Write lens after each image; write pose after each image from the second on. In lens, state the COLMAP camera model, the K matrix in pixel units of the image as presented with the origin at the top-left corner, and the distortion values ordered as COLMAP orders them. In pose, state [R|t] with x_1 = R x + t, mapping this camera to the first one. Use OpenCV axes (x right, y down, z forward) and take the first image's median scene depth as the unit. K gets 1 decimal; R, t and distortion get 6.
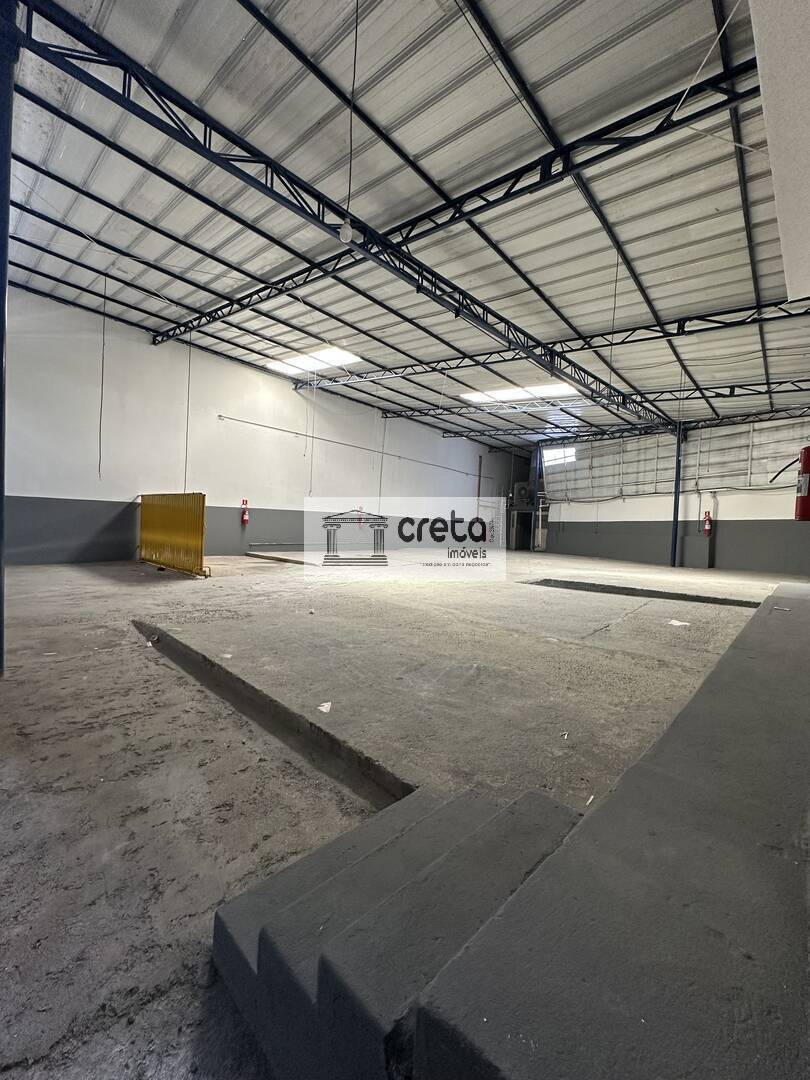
lens RADIAL K [[433.8, 0, 405.0], [0, 433.8, 540.0], [0, 0, 1]] dist [-0.008729, -0.000206]
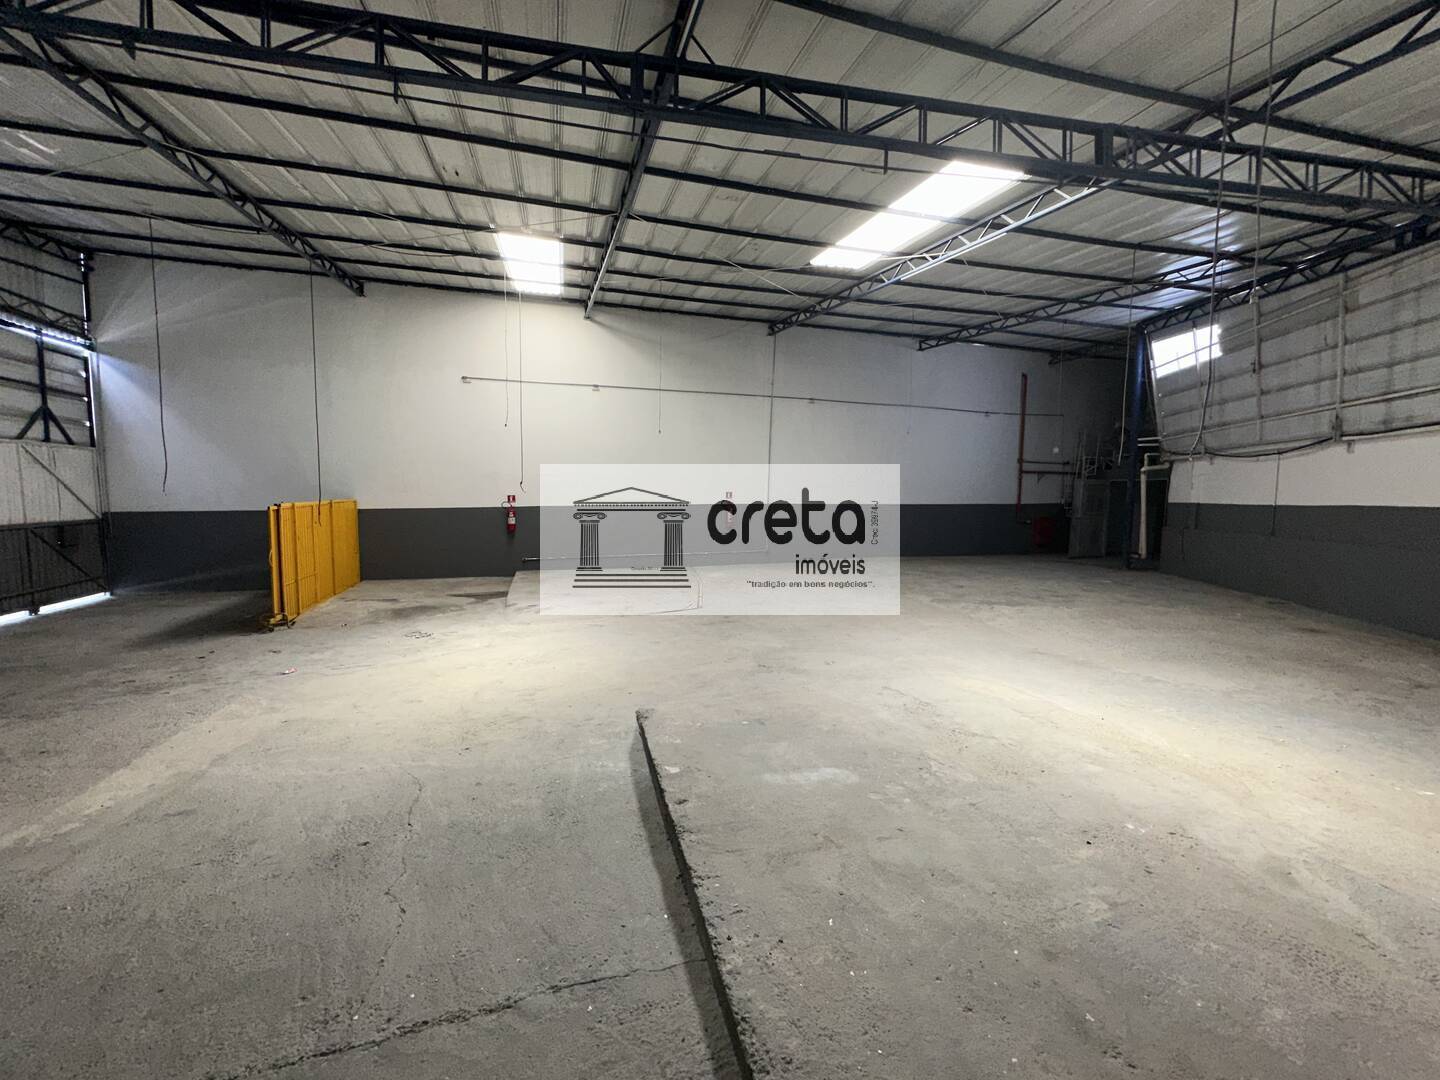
lens RADIAL K [[578.5, 0, 702.3], [0, 578.5, 535.5], [0, 0, 1]] dist [-0.008729, -0.000206]
pose [[0.838676, 0.010609, -0.544527, 0.308793], [0.003641, 0.999679, 0.025084, -0.031483], [0.544618, -0.023020, 0.838368, 0.303979]]
